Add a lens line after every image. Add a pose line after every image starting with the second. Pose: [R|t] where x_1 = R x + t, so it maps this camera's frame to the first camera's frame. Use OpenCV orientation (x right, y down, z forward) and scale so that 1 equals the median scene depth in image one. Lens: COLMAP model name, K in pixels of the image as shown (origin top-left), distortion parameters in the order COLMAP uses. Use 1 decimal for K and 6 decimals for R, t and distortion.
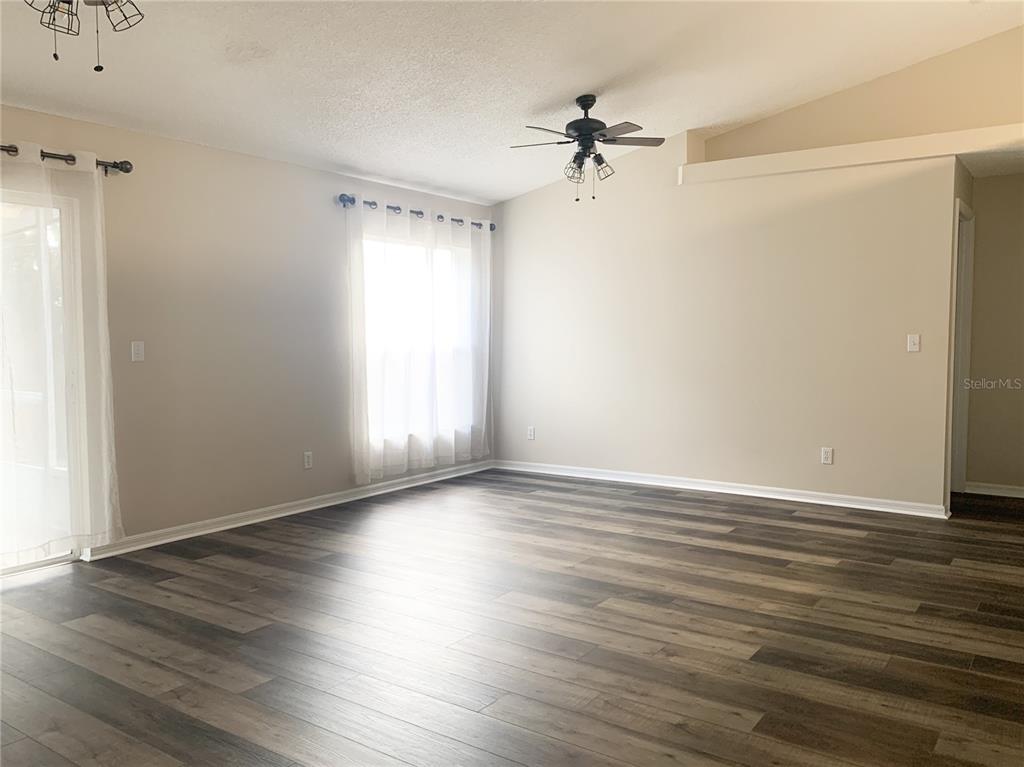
lens RADIAL K [[829.0, 0, 517.2], [0, 829.0, 380.0], [0, 0, 1]] dist [0.042083, -0.072706]
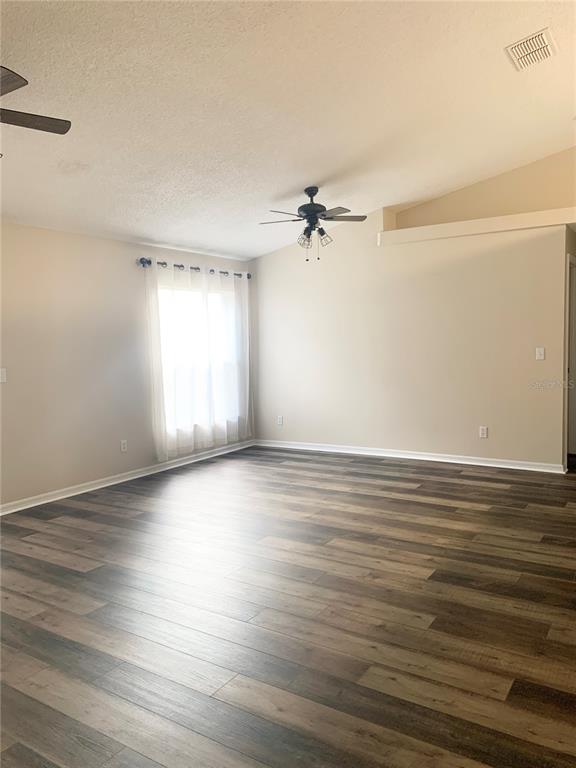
lens RADIAL K [[595.1, 0, 288.0], [0, 595.1, 384.0], [0, 0, 1]] dist [0.041602, -0.072378]
pose [[0.999249, -0.026670, 0.028126, 0.006280], [0.026135, 0.999473, 0.019230, -0.032733], [-0.028624, -0.018481, 0.999419, -0.045689]]
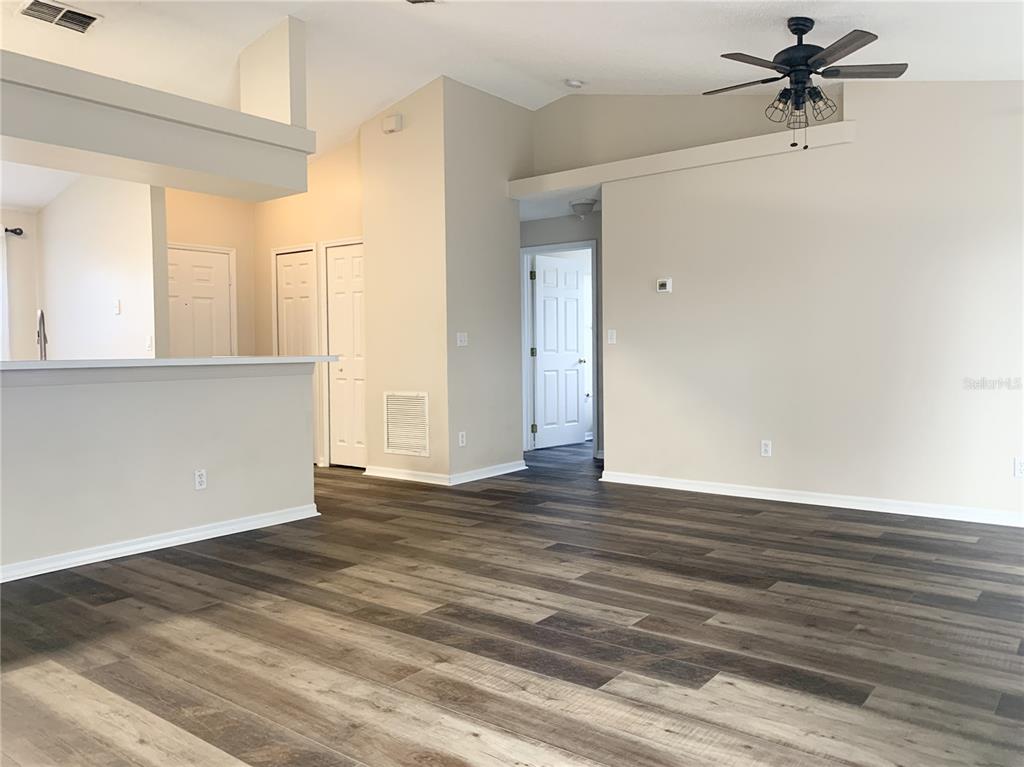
lens RADIAL K [[793.5, 0, 508.9], [0, 793.5, 393.2], [0, 0, 1]] dist [0.041602, -0.072378]
pose [[-0.998124, 0.011434, 0.060149, -0.033061], [0.018443, 0.992925, 0.117299, -0.064408], [-0.058382, 0.118188, -0.991273, 1.787759]]
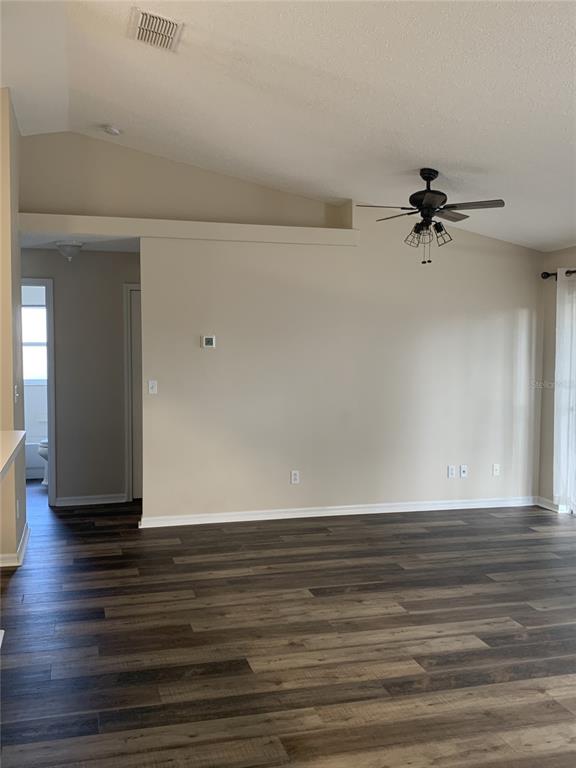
lens RADIAL K [[761.7, 0, 288.0], [0, 761.7, 384.0], [0, 0, 1]] dist [0.005407, 0.004795]
pose [[-0.643693, 0.038565, -0.764312, 0.897026], [-0.048663, 0.994646, 0.091171, -0.154131], [0.763735, 0.095880, -0.638369, 1.415596]]
